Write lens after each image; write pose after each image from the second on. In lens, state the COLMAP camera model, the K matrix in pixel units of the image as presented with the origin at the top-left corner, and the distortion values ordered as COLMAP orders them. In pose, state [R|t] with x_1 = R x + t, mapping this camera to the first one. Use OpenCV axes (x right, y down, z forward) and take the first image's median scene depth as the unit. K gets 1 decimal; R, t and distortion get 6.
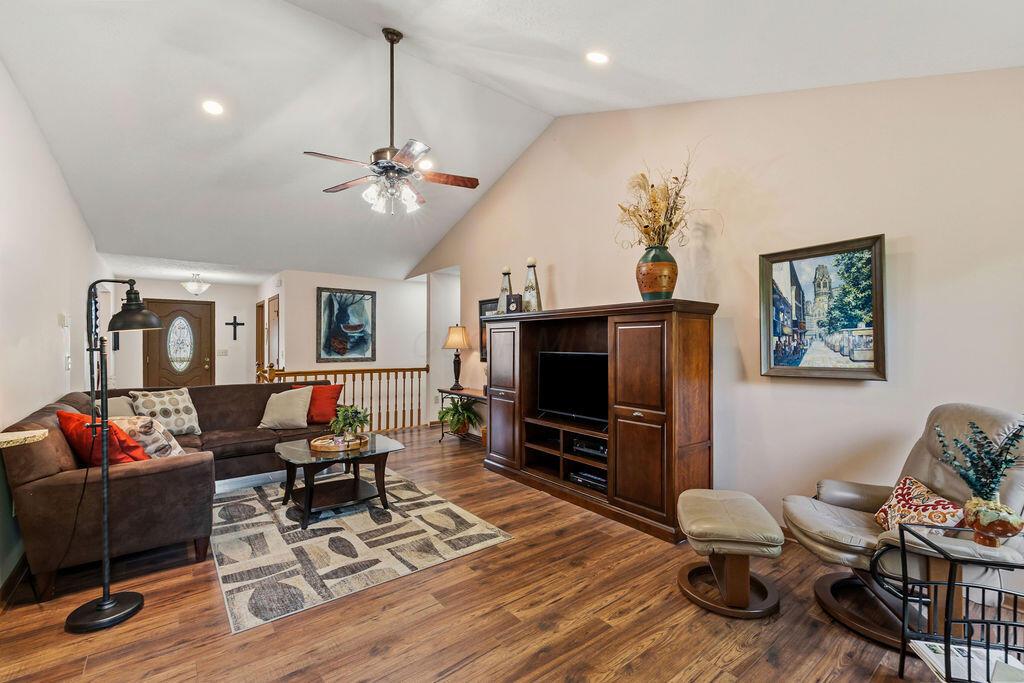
lens RADIAL K [[452.3, 0, 516.4], [0, 452.3, 338.6], [0, 0, 1]] dist [0.000789, -0.001376]
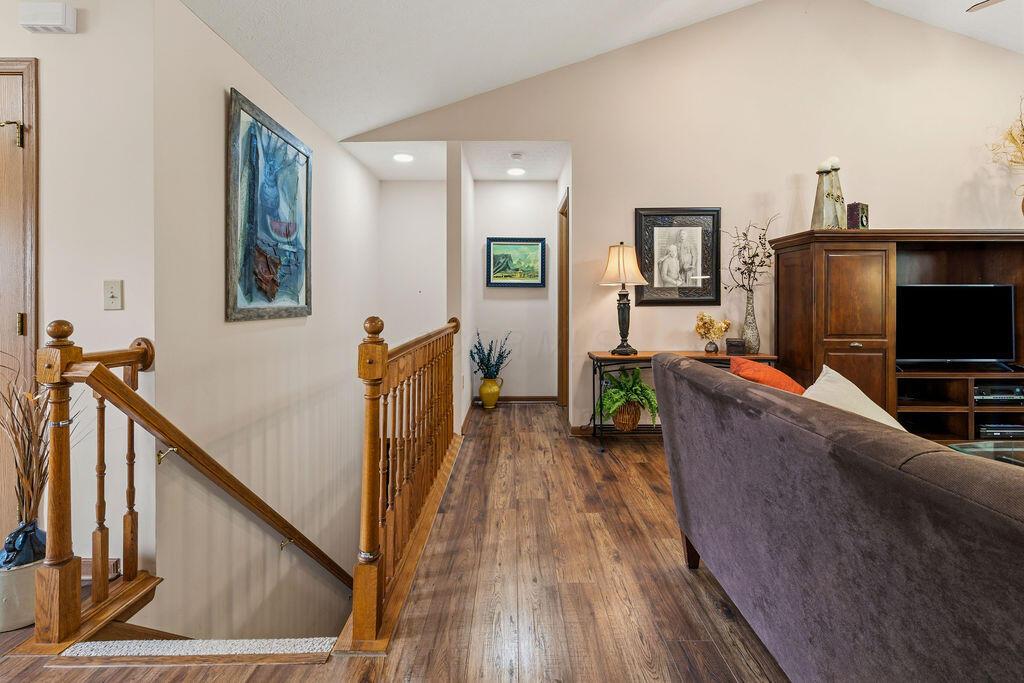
lens RADIAL K [[452.3, 0, 517.4], [0, 452.3, 300.0], [0, 0, 1]] dist [0.000789, -0.001376]
pose [[0.608076, -0.000736, 0.793878, -1.286302], [-0.006862, 0.999957, 0.006183, 0.075722], [-0.793849, -0.009207, 0.608045, 1.431467]]
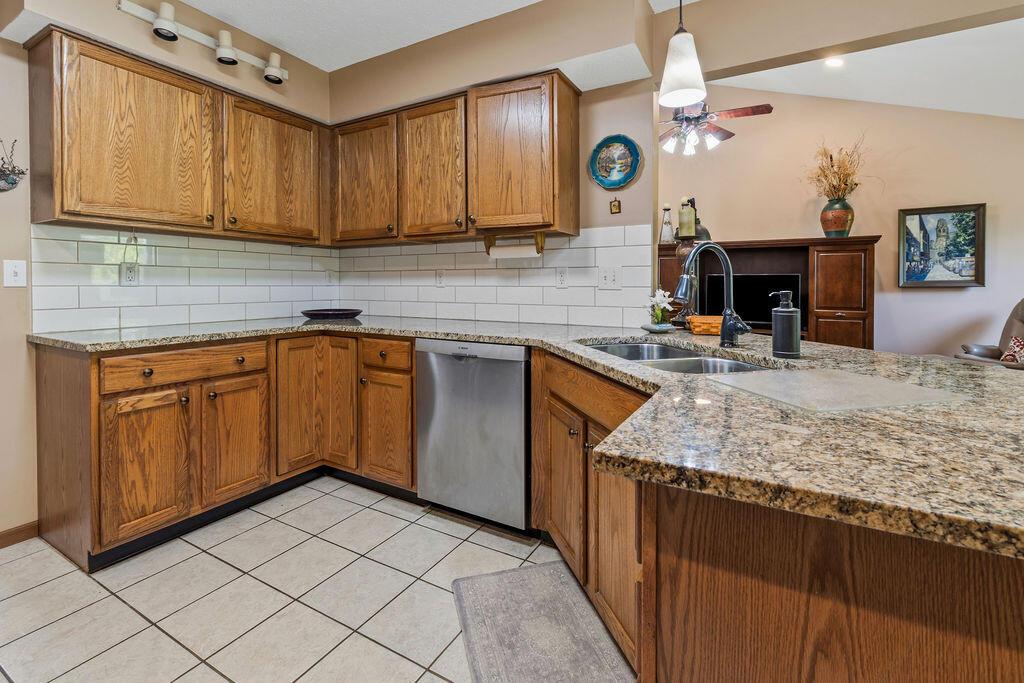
lens RADIAL K [[452.3, 0, 511.7], [0, 452.3, 290.3], [0, 0, 1]] dist [0.000789, -0.001376]
pose [[0.924388, -0.002652, 0.381445, -1.283229], [-0.007839, 0.999633, 0.025948, 0.062236], [-0.381374, -0.026976, 0.924027, 0.057617]]
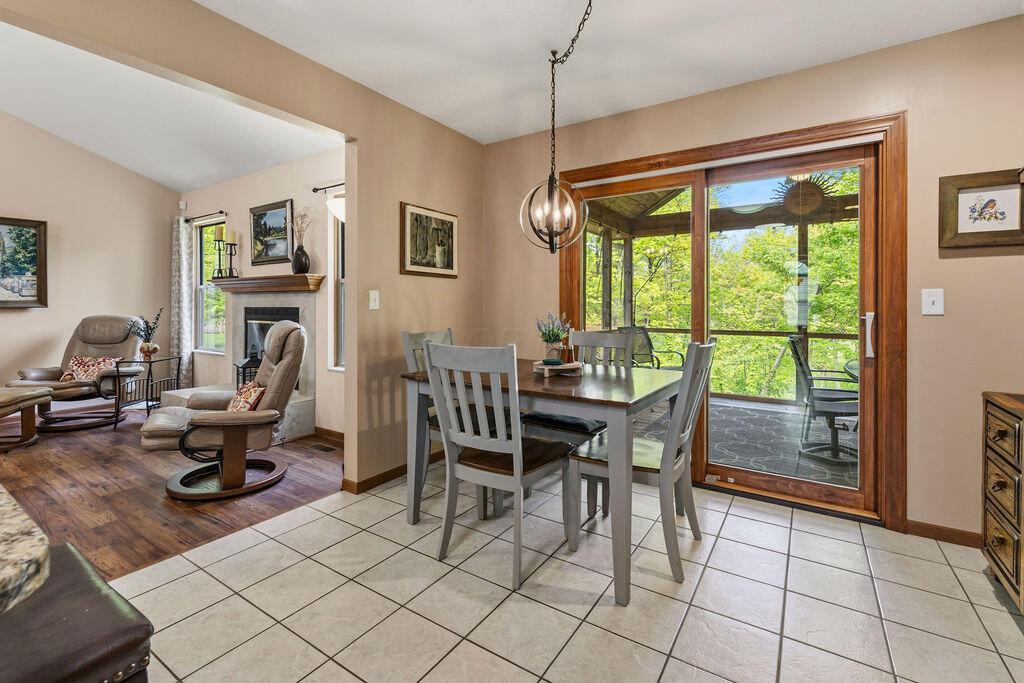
lens RADIAL K [[452.3, 0, 523.3], [0, 452.3, 309.0], [0, 0, 1]] dist [0.000789, -0.001376]
pose [[-0.332131, -0.003084, 0.943228, -1.144437], [-0.016506, 0.999861, -0.002543, 0.060383], [-0.943089, -0.016414, -0.332135, -0.110063]]
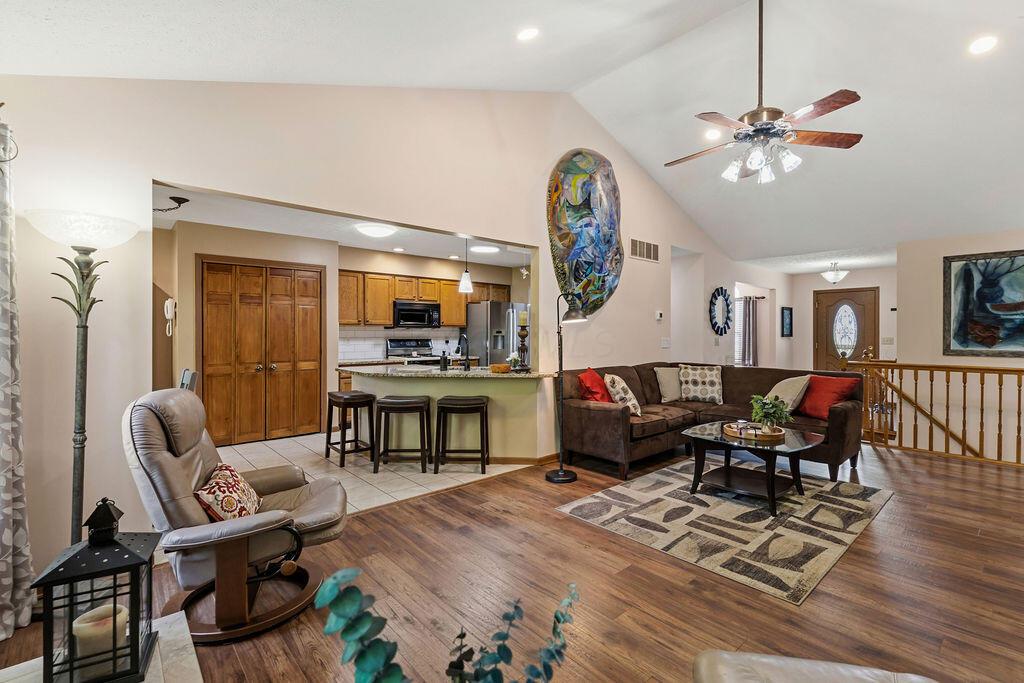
lens RADIAL K [[452.3, 0, 518.7], [0, 452.3, 334.2], [0, 0, 1]] dist [0.000789, -0.001376]
pose [[0.059230, 0.004390, -0.998235, 0.643046], [0.010380, 0.999934, 0.005013, 0.013400], [0.998190, -0.010658, 0.059180, 0.516499]]
